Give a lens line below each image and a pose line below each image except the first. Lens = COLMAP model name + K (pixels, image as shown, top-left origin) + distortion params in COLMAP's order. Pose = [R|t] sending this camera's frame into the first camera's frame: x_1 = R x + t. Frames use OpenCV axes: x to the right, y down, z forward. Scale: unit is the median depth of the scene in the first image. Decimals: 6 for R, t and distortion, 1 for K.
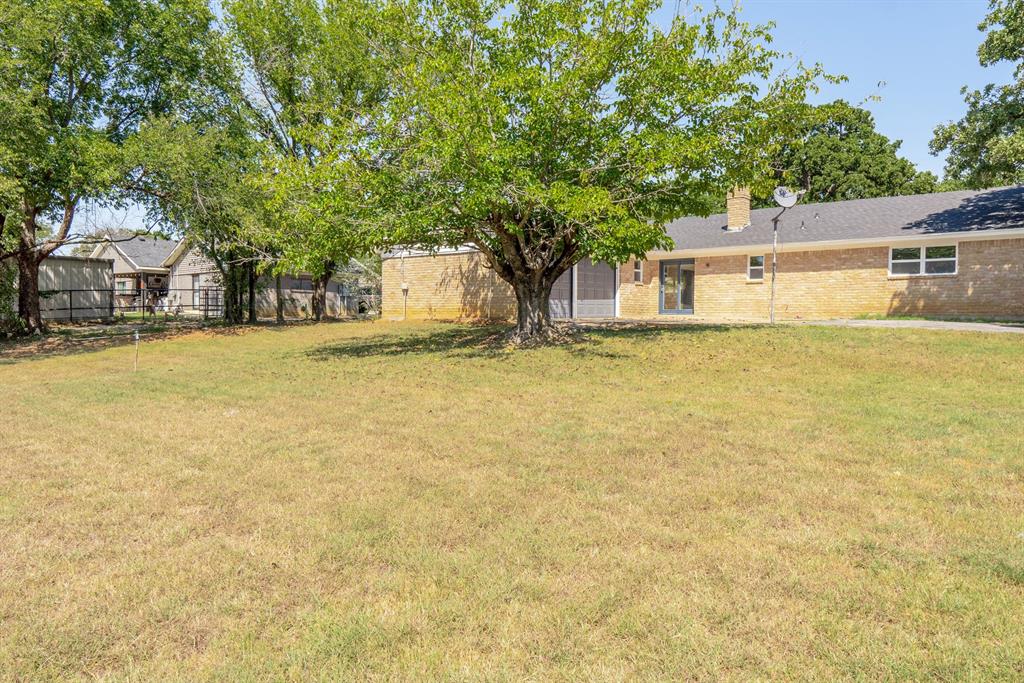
lens RADIAL K [[716.7, 0, 505.8], [0, 716.7, 342.8], [0, 0, 1]] dist [-0.003748, -0.000472]
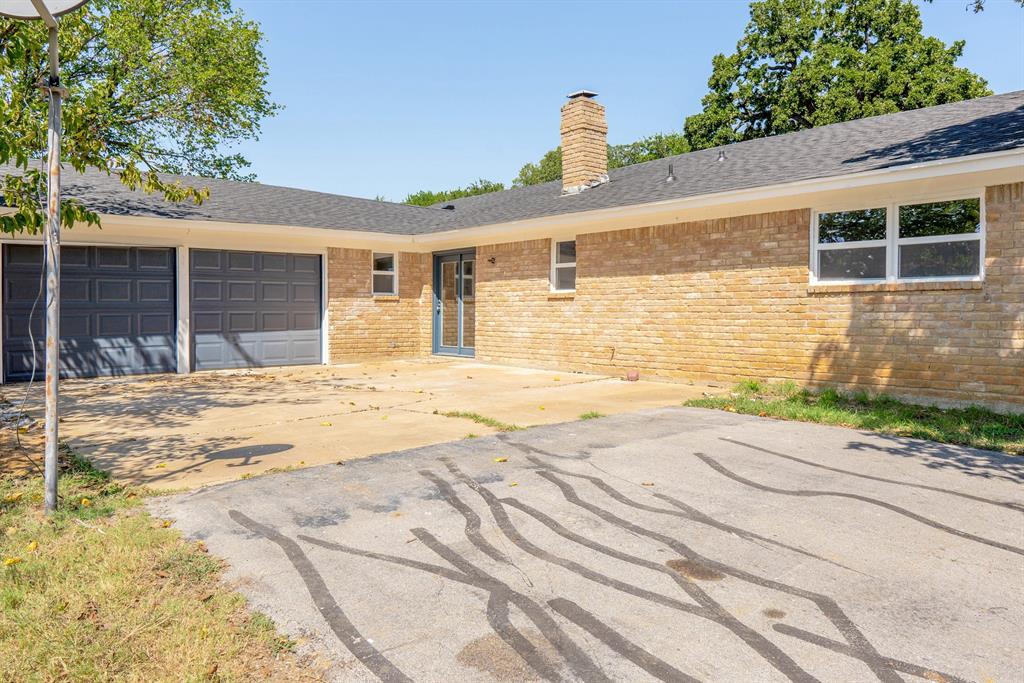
lens RADIAL K [[716.7, 0, 518.3], [0, 716.7, 334.5], [0, 0, 1]] dist [-0.003748, -0.000472]
pose [[0.991198, -0.000898, -0.132385, 0.419442], [0.000425, 0.999993, -0.003601, -0.063447], [0.132388, 0.003513, 0.991192, 0.580639]]
